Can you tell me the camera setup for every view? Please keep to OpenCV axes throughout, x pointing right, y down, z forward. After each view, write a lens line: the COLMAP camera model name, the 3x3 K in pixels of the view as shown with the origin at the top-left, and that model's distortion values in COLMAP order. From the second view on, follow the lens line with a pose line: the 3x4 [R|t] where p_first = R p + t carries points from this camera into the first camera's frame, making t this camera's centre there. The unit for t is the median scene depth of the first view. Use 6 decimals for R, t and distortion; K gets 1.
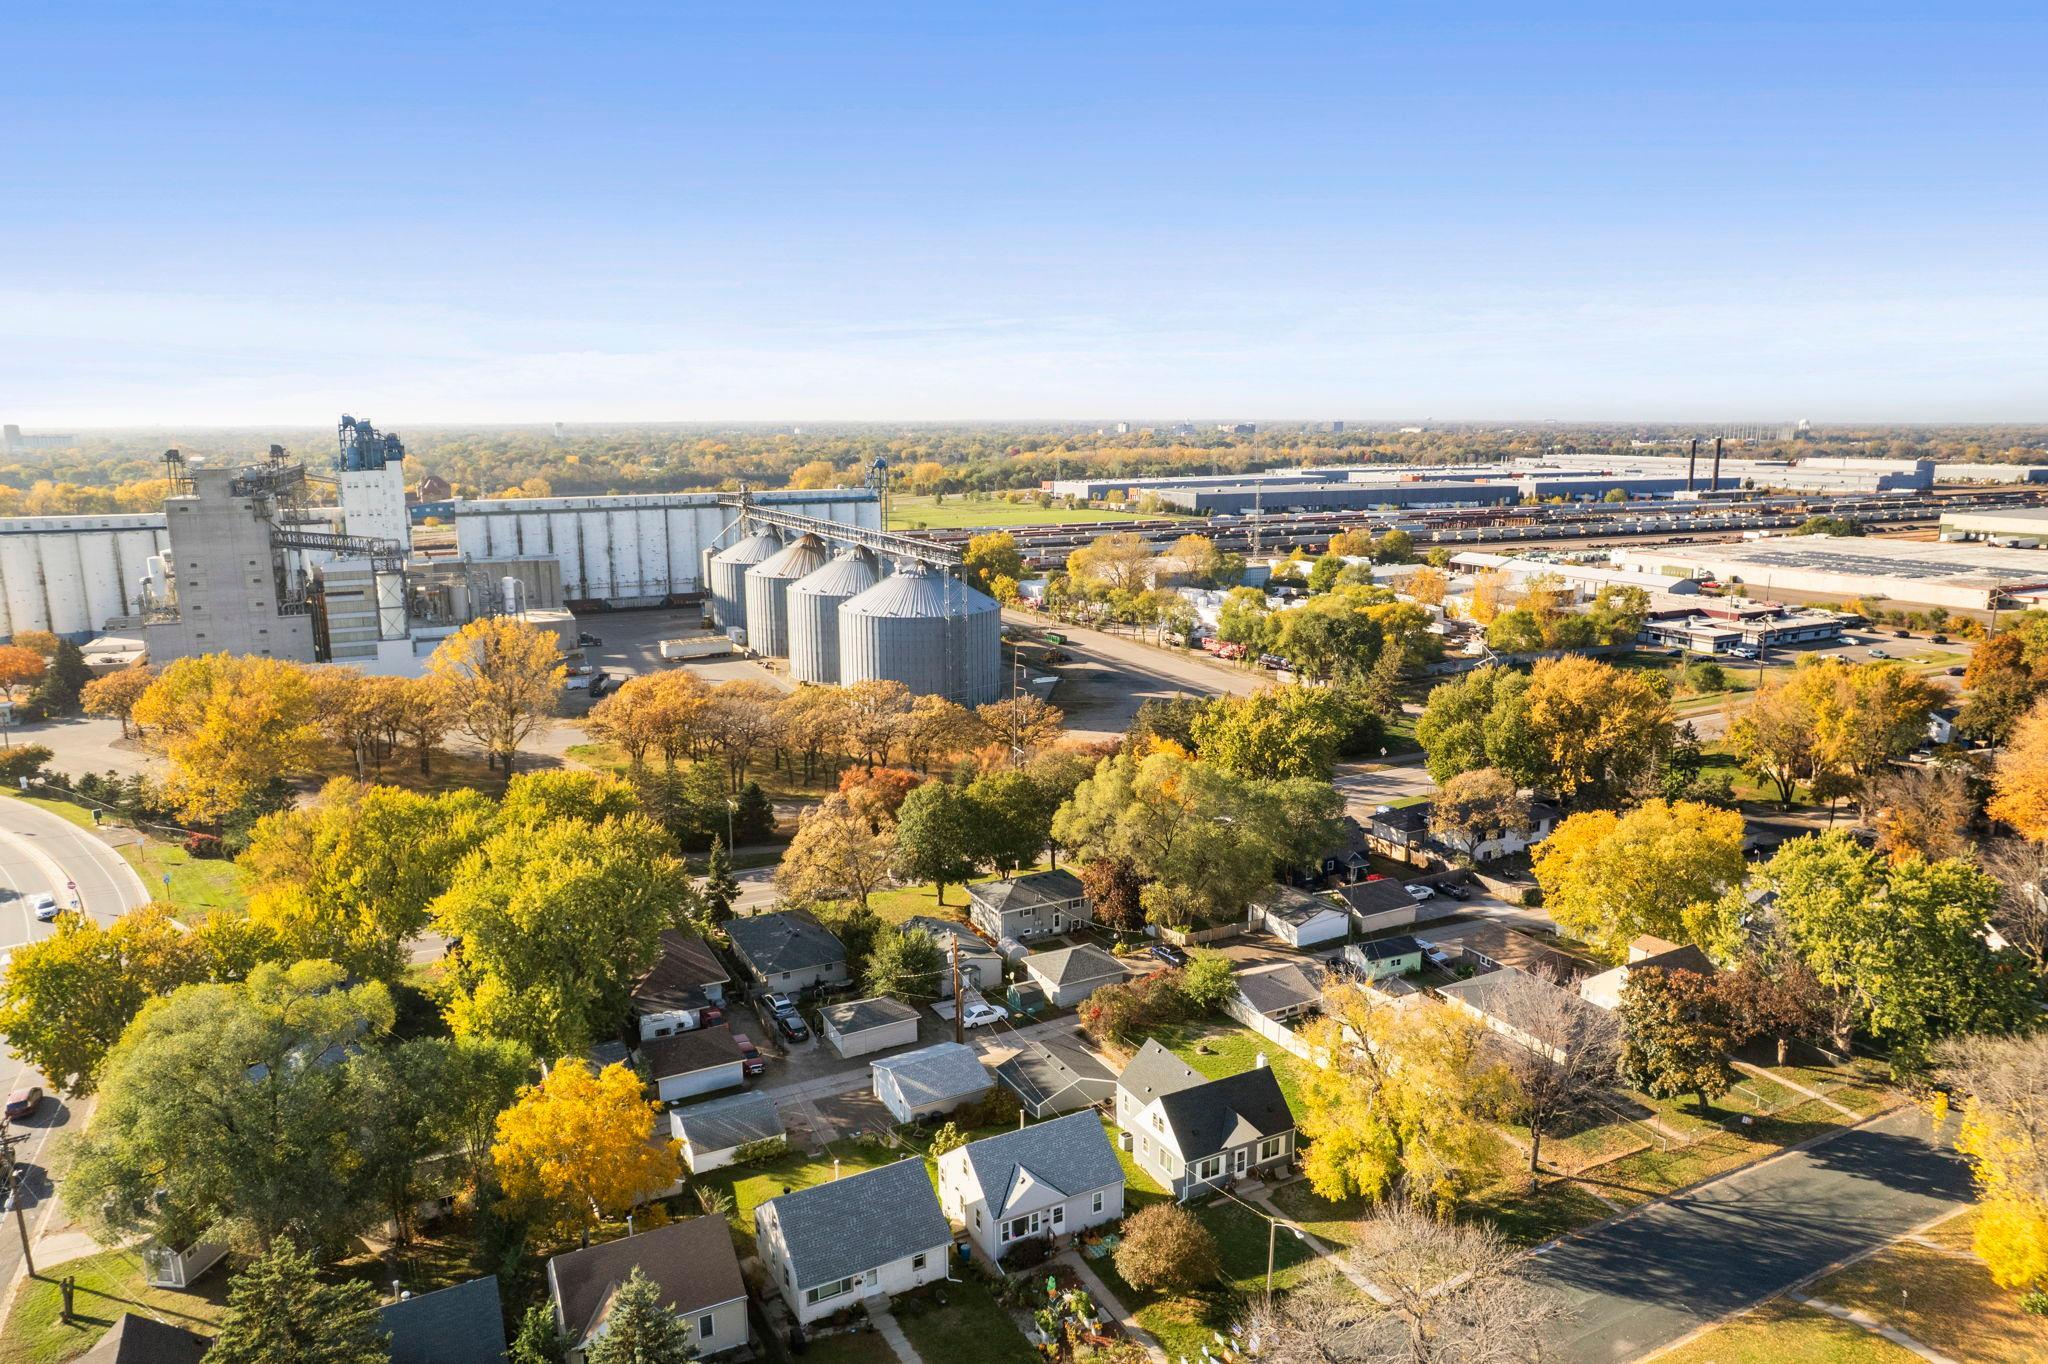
lens RADIAL K [[1314.2, 0, 1018.6], [0, 1314.2, 686.6], [0, 0, 1]] dist [-0.072930, 0.056546]
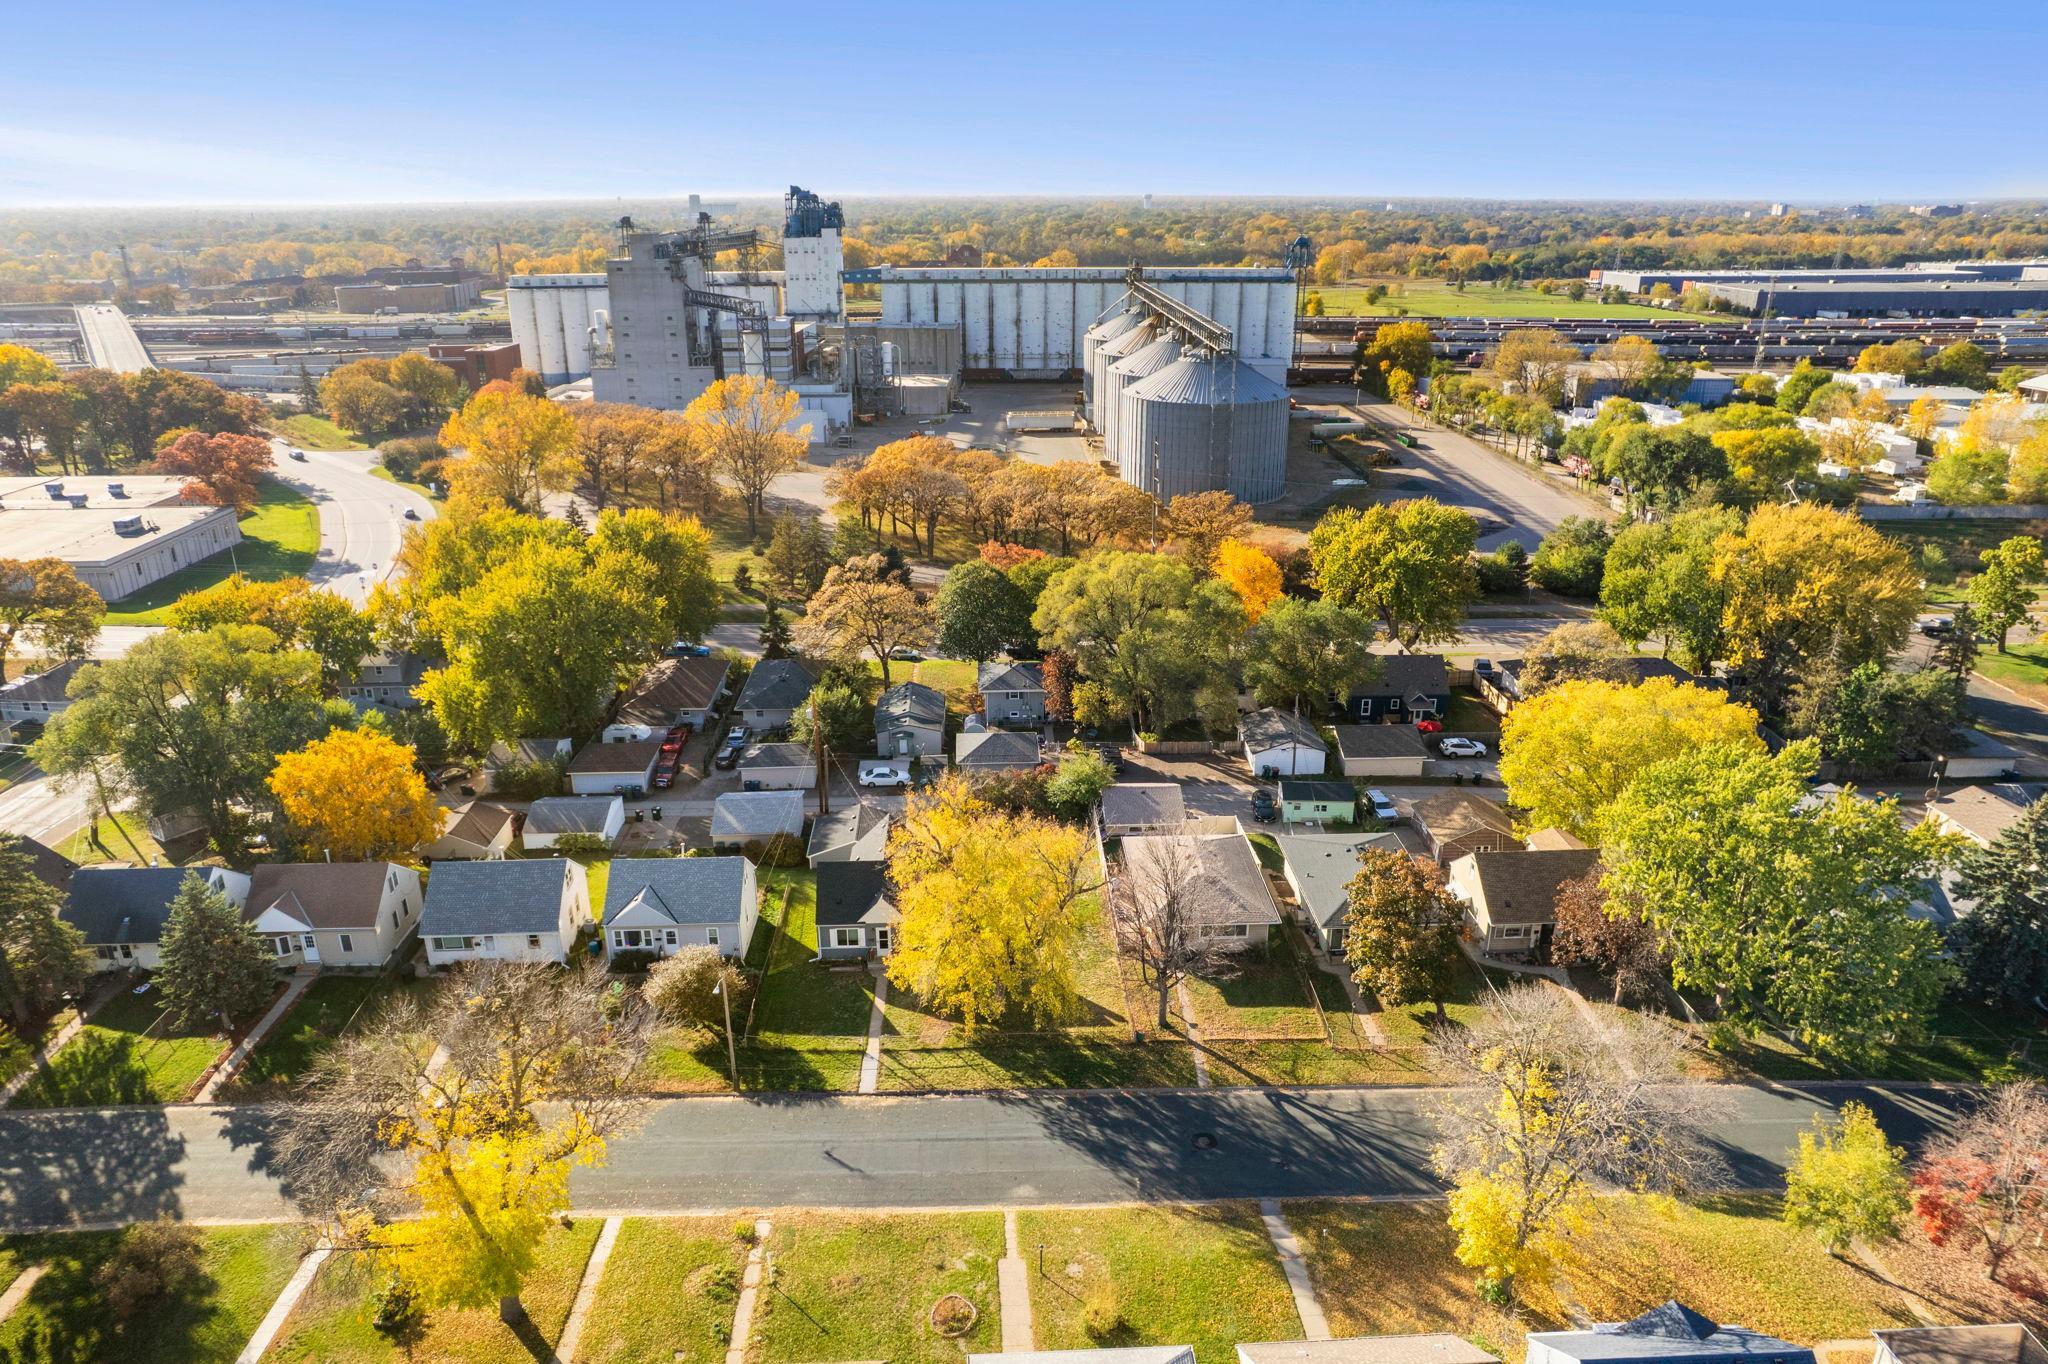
lens RADIAL K [[1314.2, 0, 1013.9], [0, 1314.2, 694.3], [0, 0, 1]] dist [-0.072930, 0.056546]
pose [[0.902969, 0.154431, -0.400996, 0.153490], [-0.085861, 0.979212, 0.183771, -0.005699], [0.421040, -0.131509, 0.897458, 0.032840]]
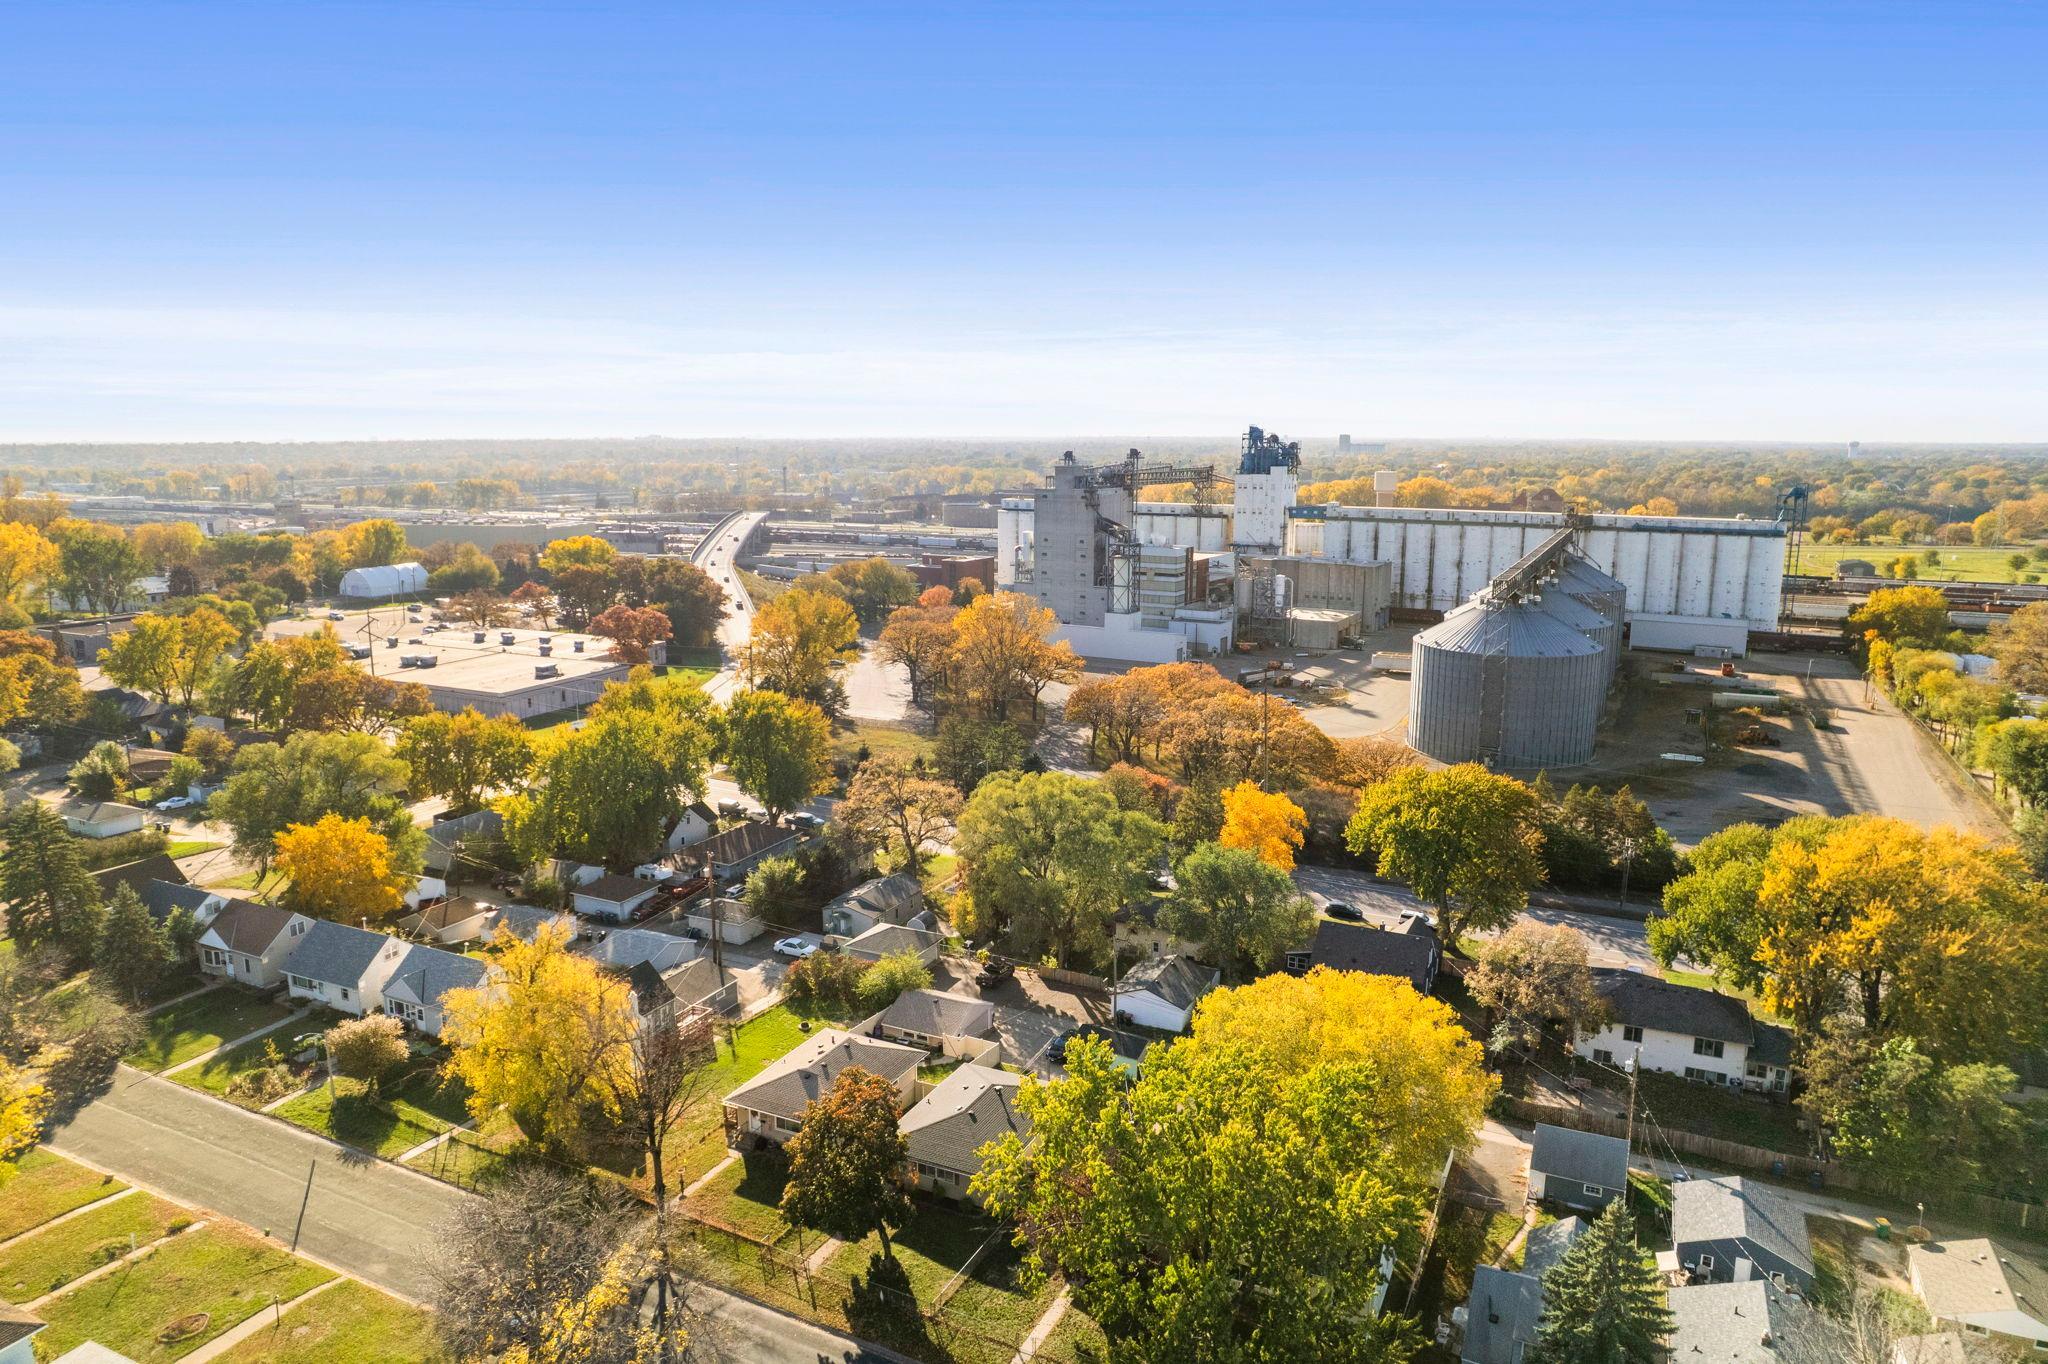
lens RADIAL K [[1314.2, 0, 1007.7], [0, 1314.2, 689.0], [0, 0, 1]] dist [-0.072930, 0.056546]
pose [[0.591443, 0.157218, -0.790871, 0.303645], [-0.164959, 0.983656, 0.072180, -0.027042], [0.789293, 0.087771, 0.607711, 0.137252]]
